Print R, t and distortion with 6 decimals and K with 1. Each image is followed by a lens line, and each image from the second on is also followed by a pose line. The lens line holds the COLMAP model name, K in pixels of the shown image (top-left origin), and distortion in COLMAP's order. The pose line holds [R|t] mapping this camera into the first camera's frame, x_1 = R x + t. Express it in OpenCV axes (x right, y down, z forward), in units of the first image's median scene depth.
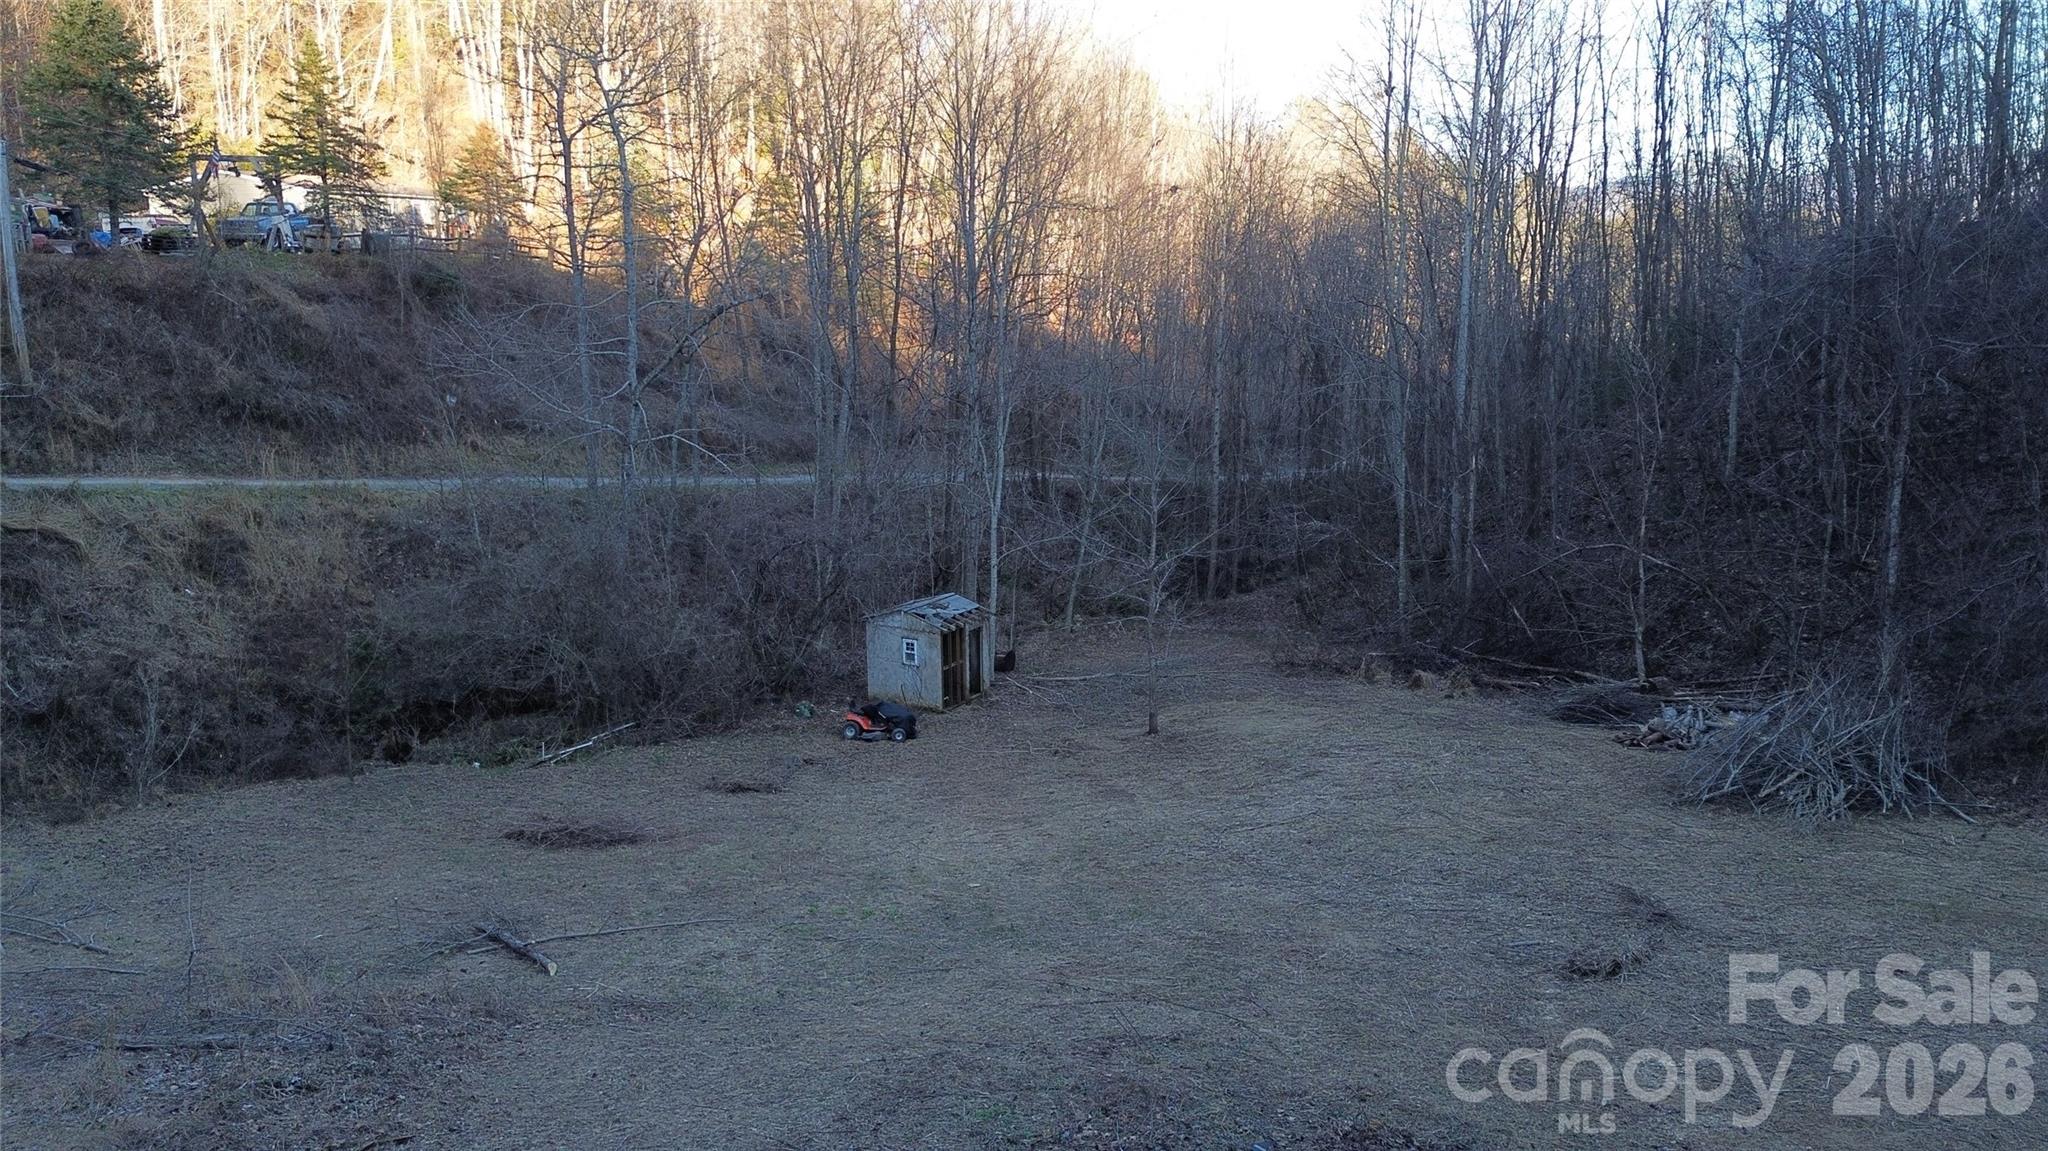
lens RADIAL K [[1434.5, 0, 1032.9], [0, 1434.5, 568.2], [0, 0, 1]] dist [0.092679, -0.083532]
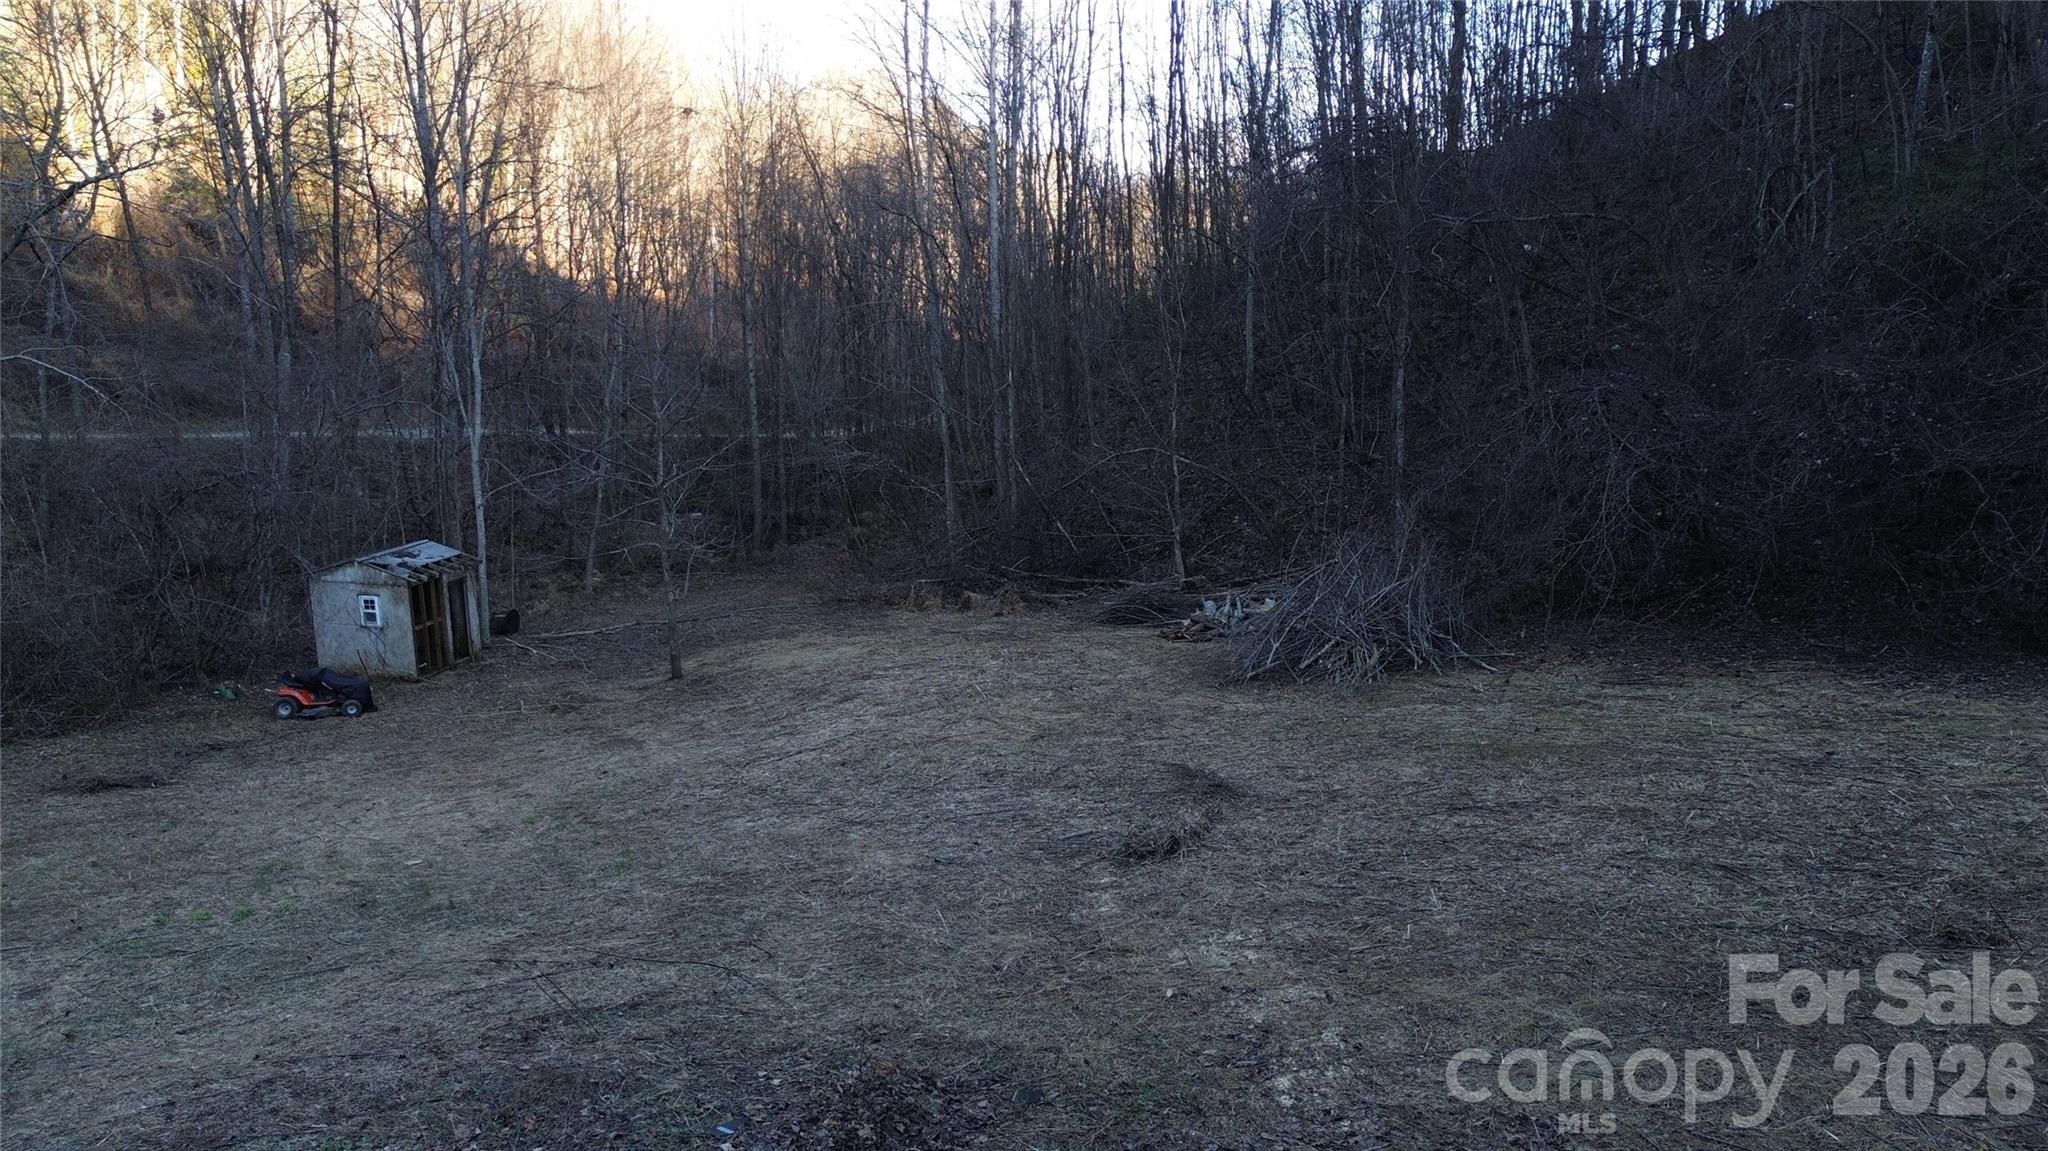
lens RADIAL K [[1434.5, 0, 1032.9], [0, 1434.5, 572.9], [0, 0, 1]] dist [0.092679, -0.083532]
pose [[0.954490, -0.060056, 0.292133, 0.049402], [0.055743, 0.998178, 0.023074, 0.055274], [-0.292987, -0.005740, 0.956099, 0.129400]]
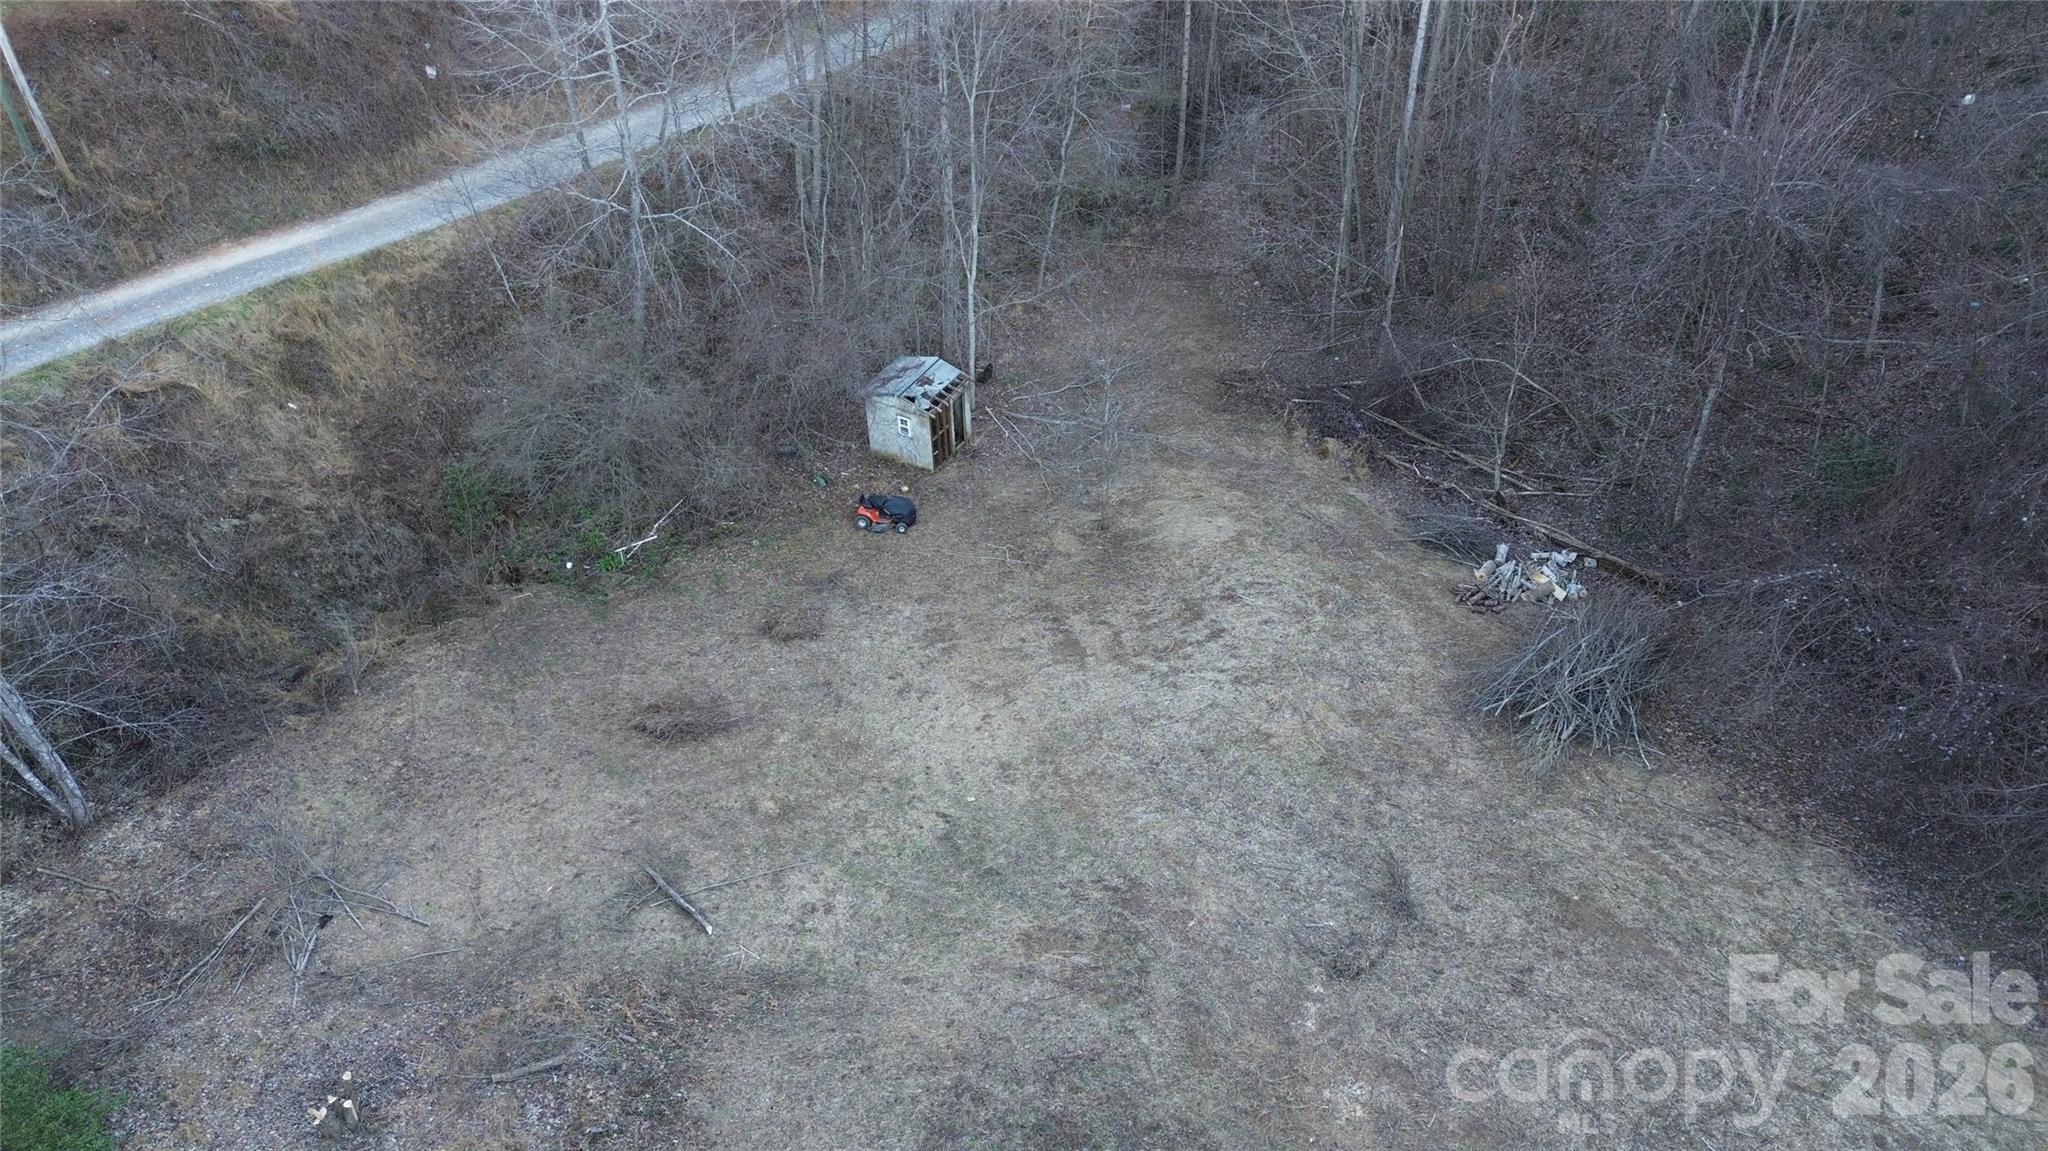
lens RADIAL K [[1434.5, 0, 1031.9], [0, 1434.5, 572.7], [0, 0, 1]] dist [0.092679, -0.083532]
pose [[0.999804, -0.017841, 0.008618, 0.011211], [0.011373, 0.872930, 0.487713, -0.592115], [-0.016225, -0.487520, 0.872961, -0.141914]]
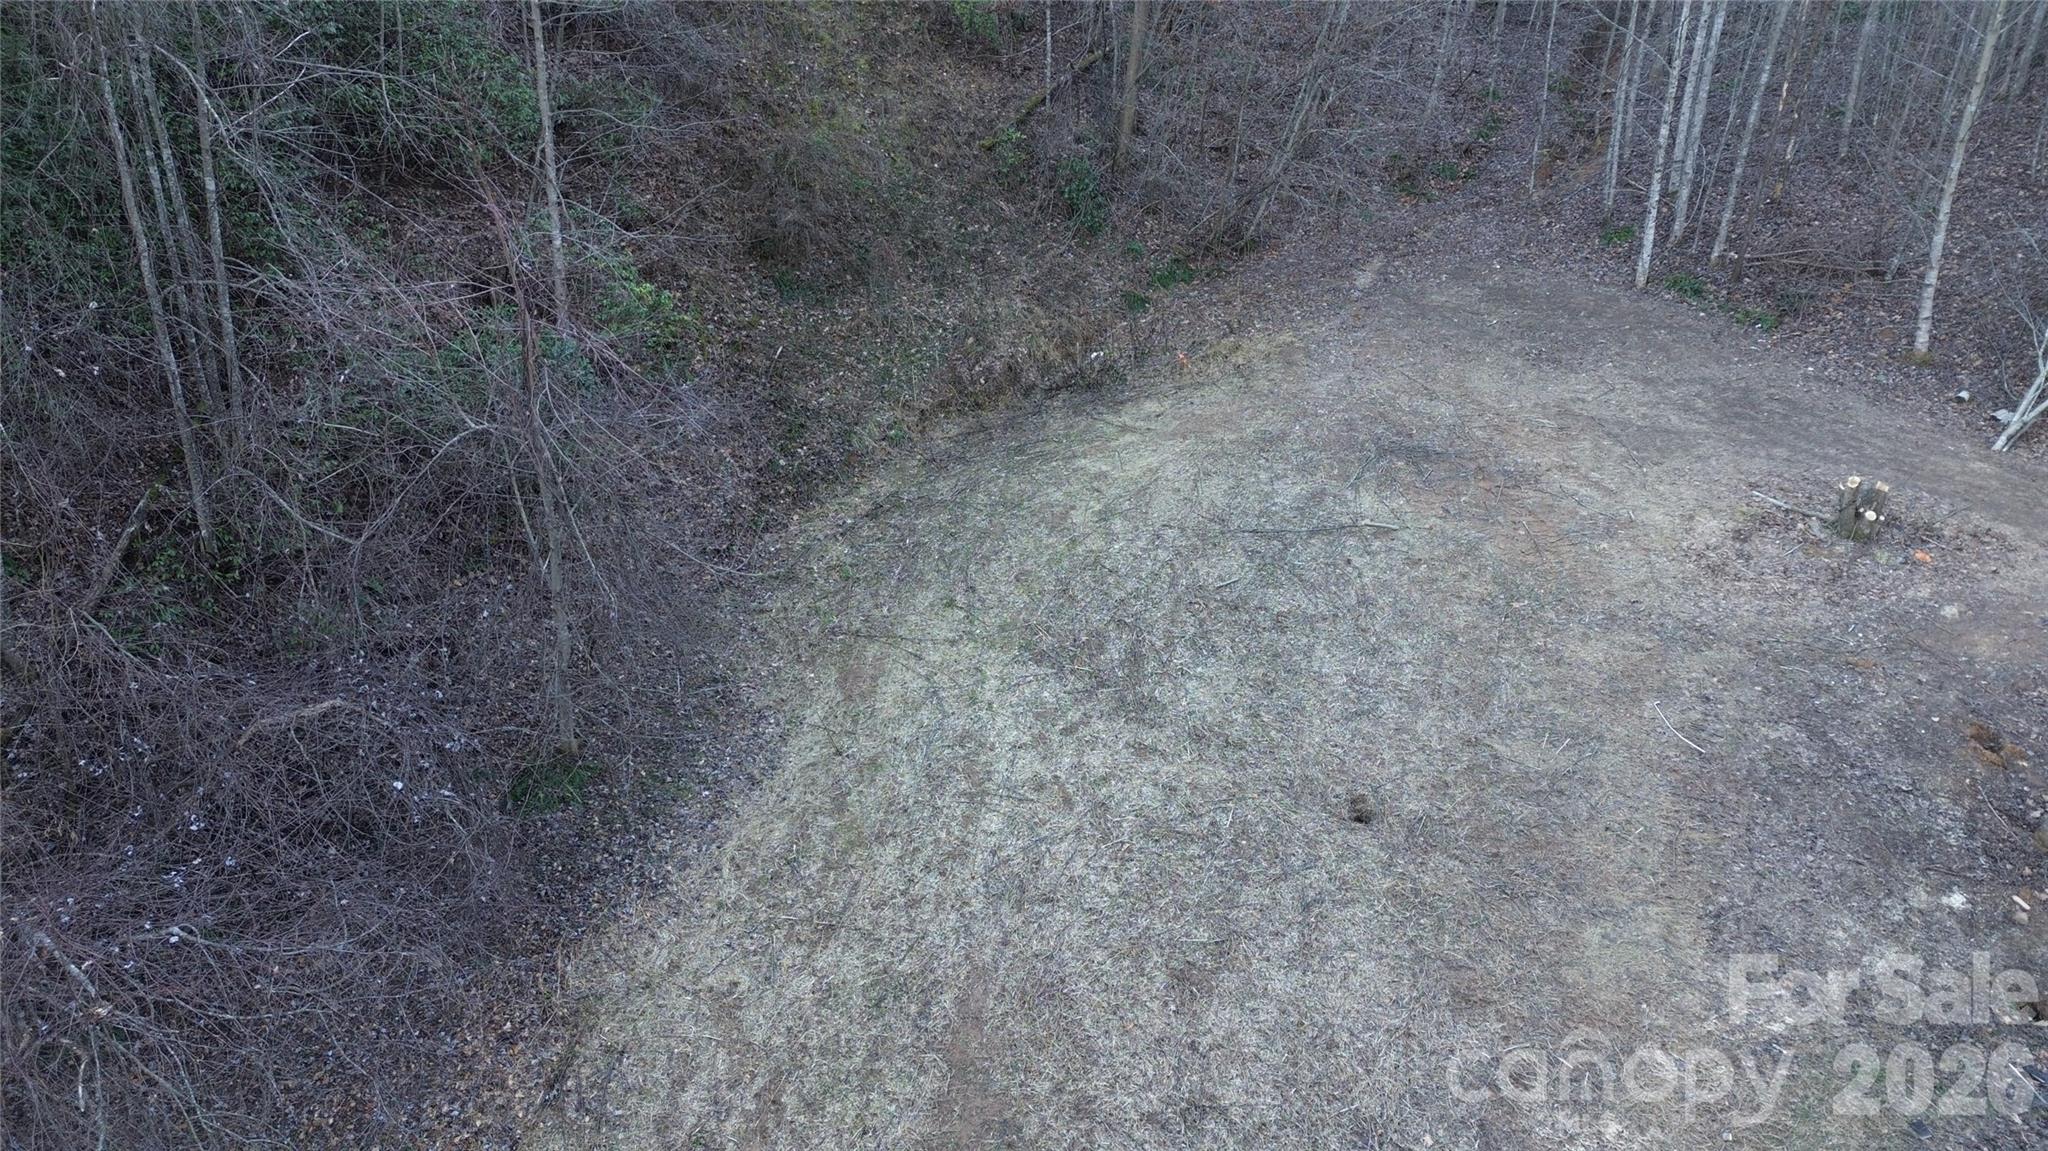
lens RADIAL K [[1434.5, 0, 1025.4], [0, 1434.5, 577.8], [0, 0, 1]] dist [0.092679, -0.083532]
pose [[-0.754902, -0.306373, 0.579878, 0.134384], [0.149753, 0.780296, 0.607216, -0.370519], [-0.638511, 0.545227, -0.543167, 0.850235]]
